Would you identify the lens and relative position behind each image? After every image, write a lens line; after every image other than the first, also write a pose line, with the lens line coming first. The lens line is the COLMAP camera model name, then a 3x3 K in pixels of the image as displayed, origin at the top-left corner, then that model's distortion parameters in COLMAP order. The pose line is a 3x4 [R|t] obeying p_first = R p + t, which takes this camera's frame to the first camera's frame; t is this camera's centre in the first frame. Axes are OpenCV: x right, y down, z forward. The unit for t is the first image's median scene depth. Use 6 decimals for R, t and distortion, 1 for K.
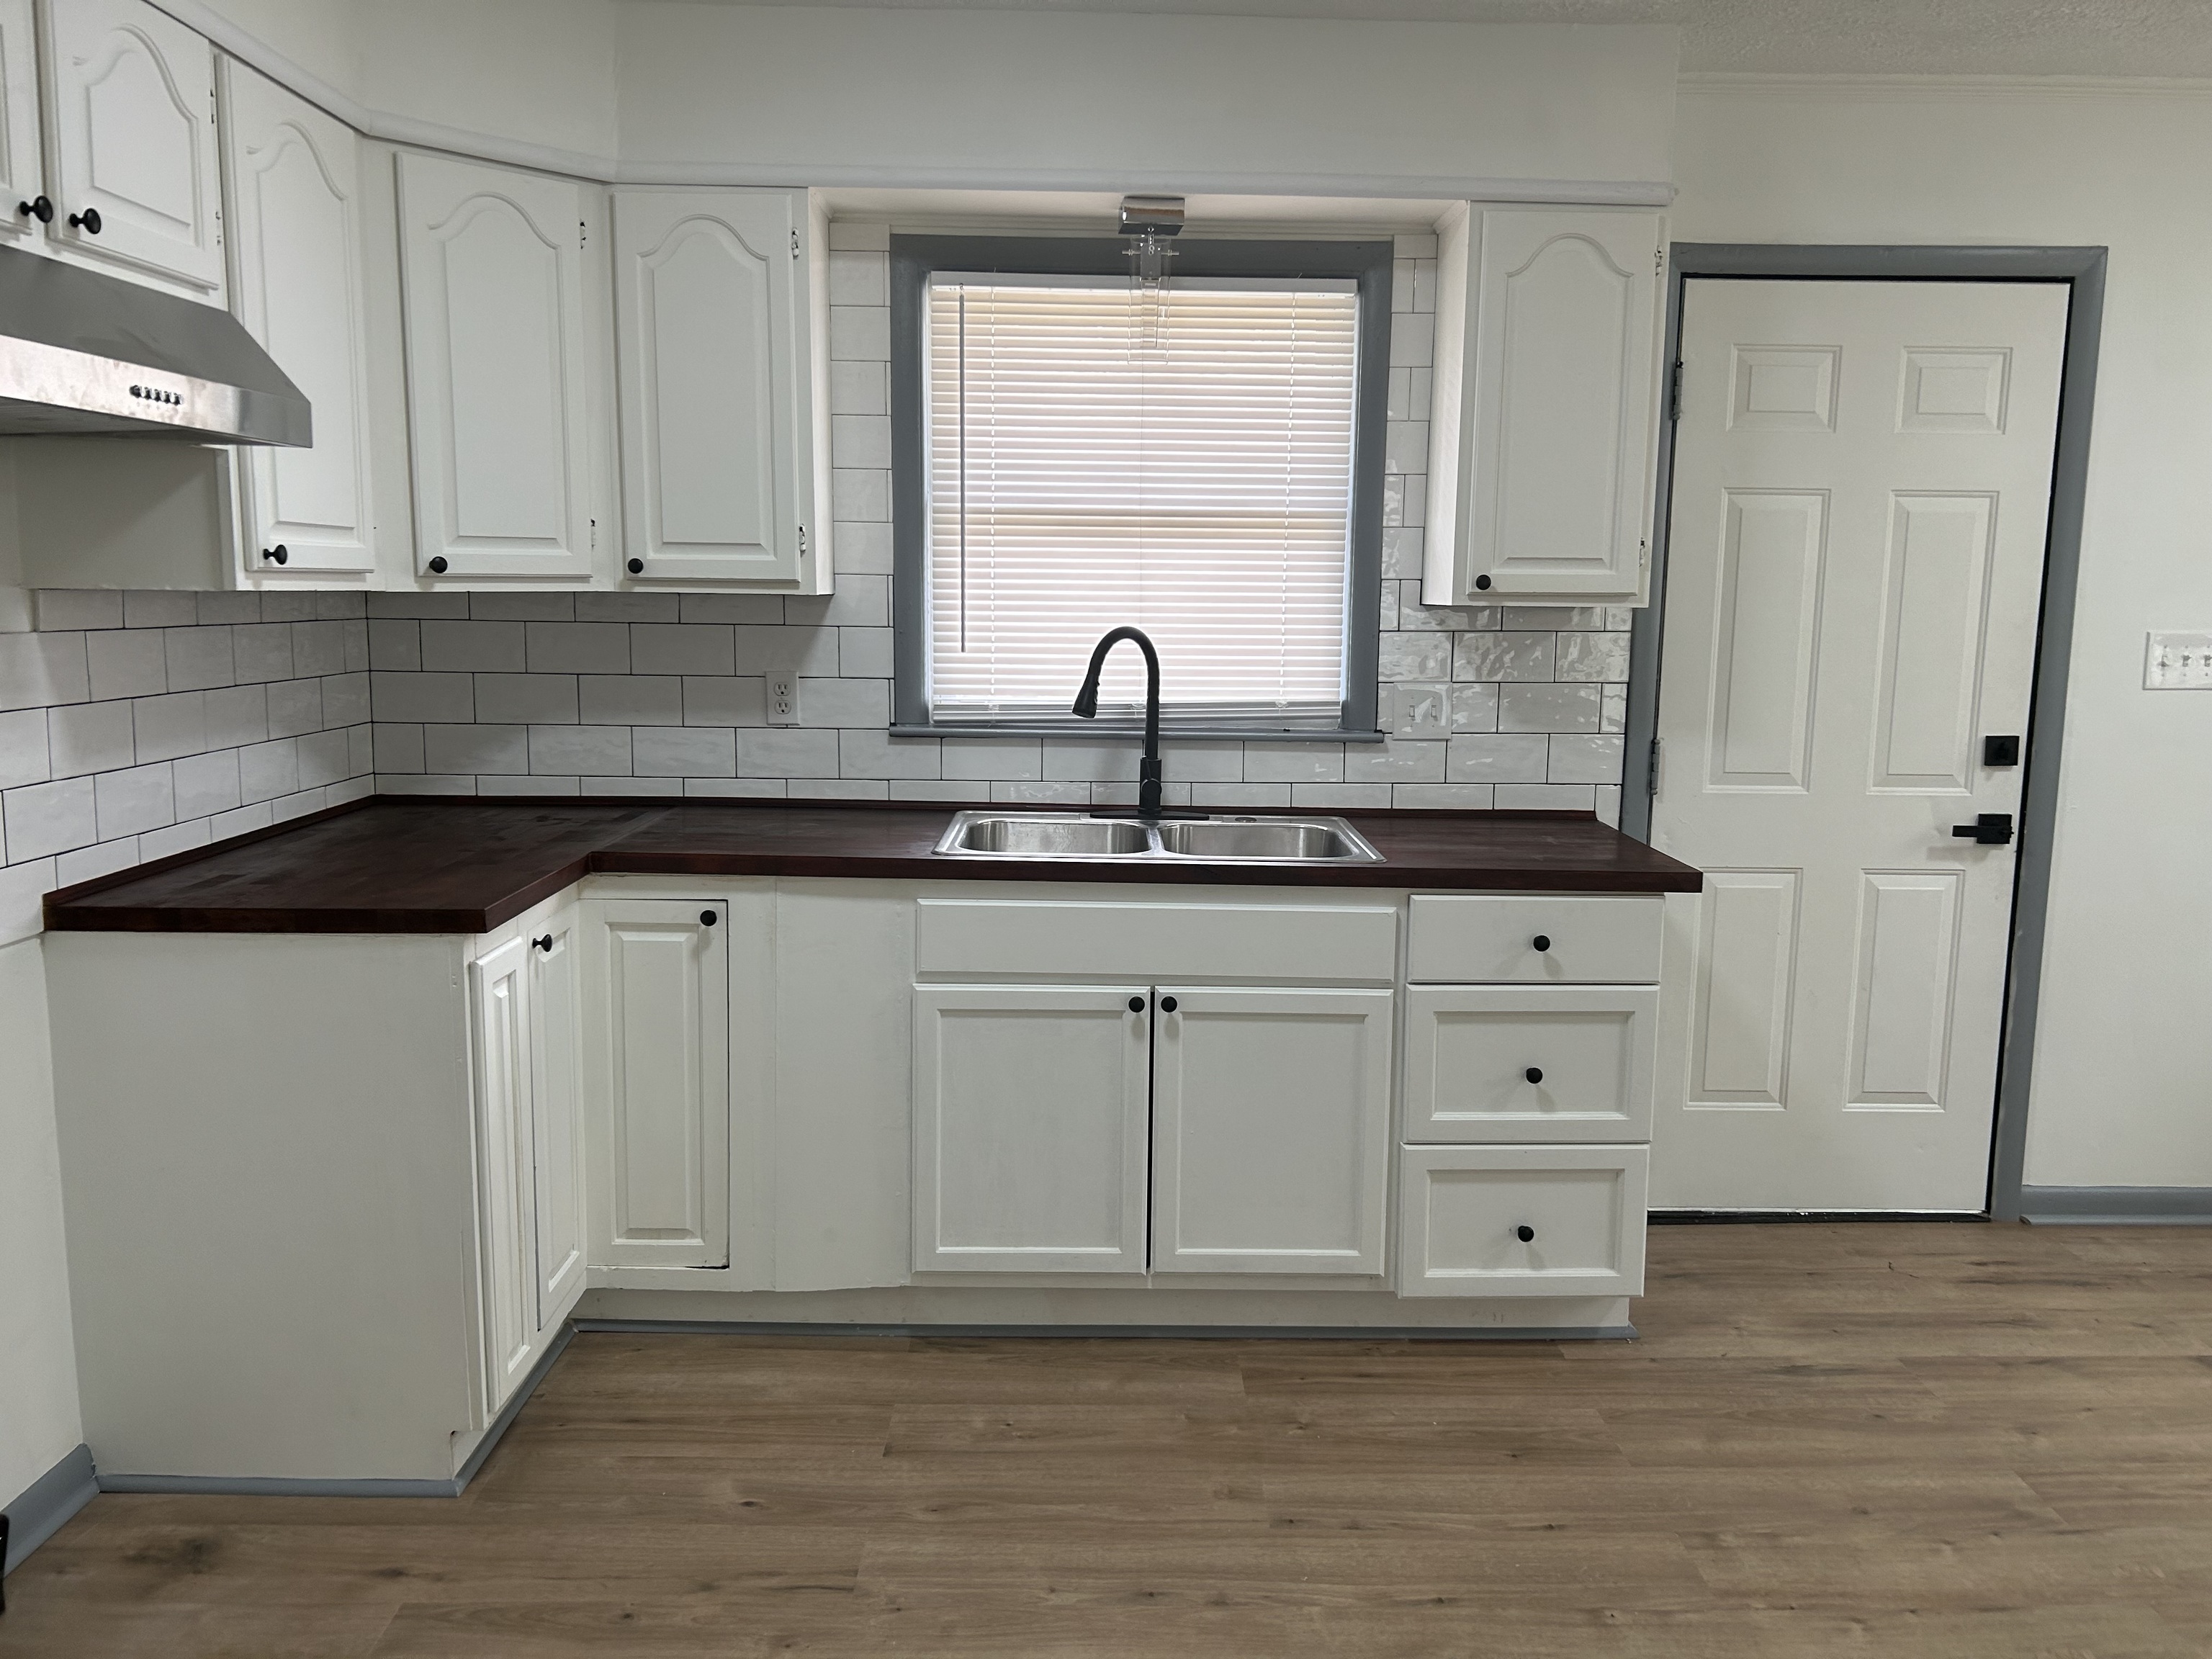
lens RADIAL K [[1678.9, 0, 1114.2], [0, 1678.9, 812.2], [0, 0, 1]] dist [0.051264, -0.062996]
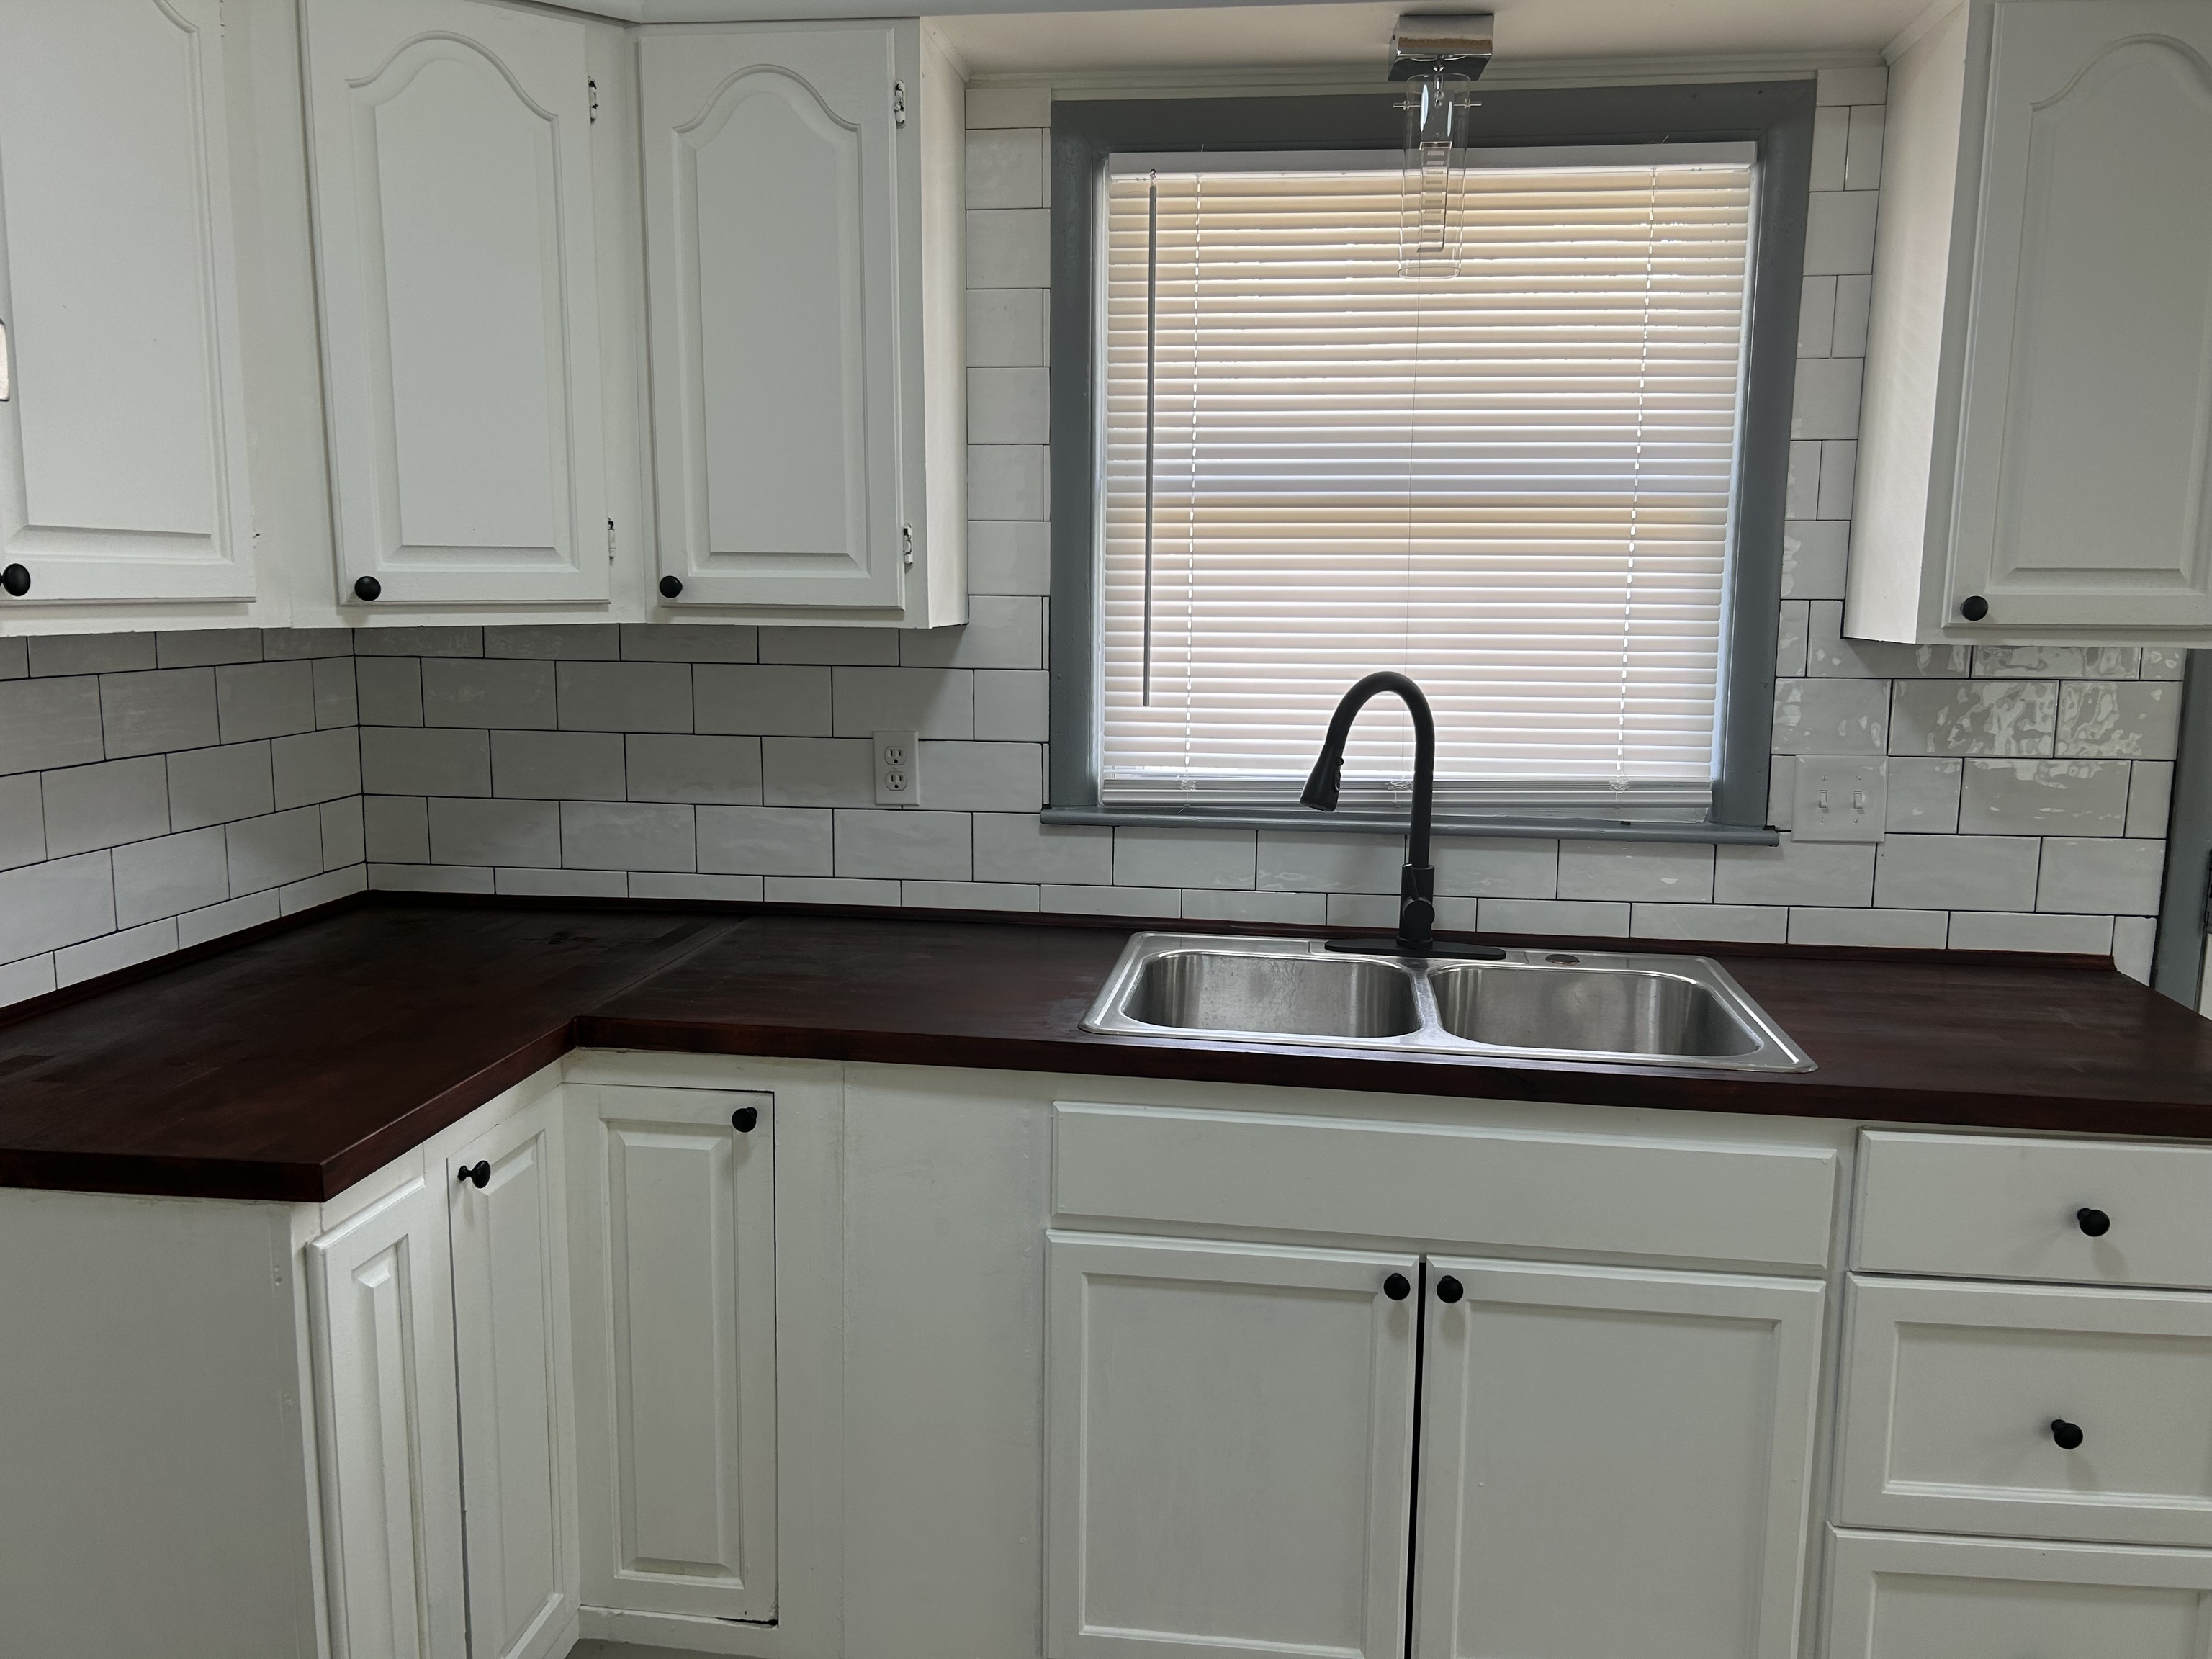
lens RADIAL K [[1678.9, 0, 1105.6], [0, 1678.9, 830.9], [0, 0, 1]] dist [0.051264, -0.062996]
pose [[0.989397, 0.018890, -0.144005, -0.006234], [-0.017112, 0.999761, 0.013573, -0.058098], [0.144227, -0.010965, 0.989484, 0.339322]]
